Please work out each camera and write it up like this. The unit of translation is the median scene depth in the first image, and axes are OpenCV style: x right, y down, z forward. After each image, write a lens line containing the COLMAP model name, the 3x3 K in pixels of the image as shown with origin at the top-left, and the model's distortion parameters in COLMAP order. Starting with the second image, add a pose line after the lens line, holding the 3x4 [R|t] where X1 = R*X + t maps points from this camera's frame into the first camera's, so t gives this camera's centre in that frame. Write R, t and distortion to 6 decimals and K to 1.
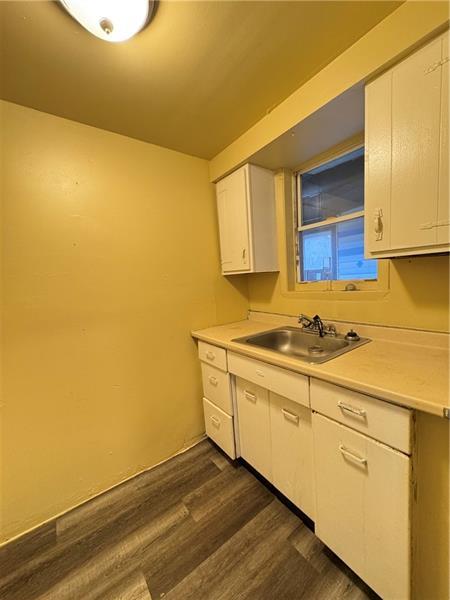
lens RADIAL K [[238.8, 0, 224.5], [0, 238.8, 299.0], [0, 0, 1]] dist [-0.000559, 0.000127]
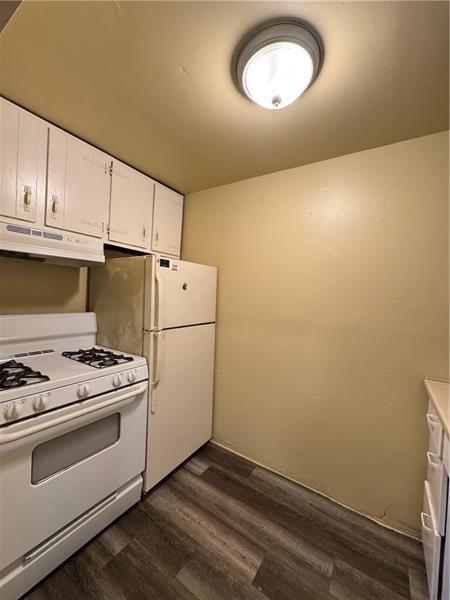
lens RADIAL K [[238.8, 0, 224.5], [0, 238.8, 299.0], [0, 0, 1]] dist [-0.000559, 0.000127]
pose [[0.336060, 0.105183, -0.935949, 0.363328], [-0.146002, 0.987550, 0.058559, -0.062620], [0.930455, 0.116971, 0.347233, 0.209910]]
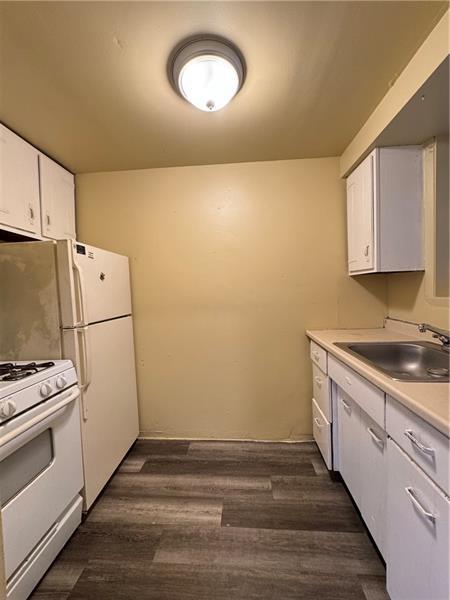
lens RADIAL K [[238.8, 0, 224.5], [0, 238.8, 299.0], [0, 0, 1]] dist [-0.000559, 0.000127]
pose [[0.757723, 0.063308, -0.649498, 0.306428], [-0.071912, 0.997322, 0.013317, 0.016810], [0.648602, 0.036616, 0.760247, -0.012942]]
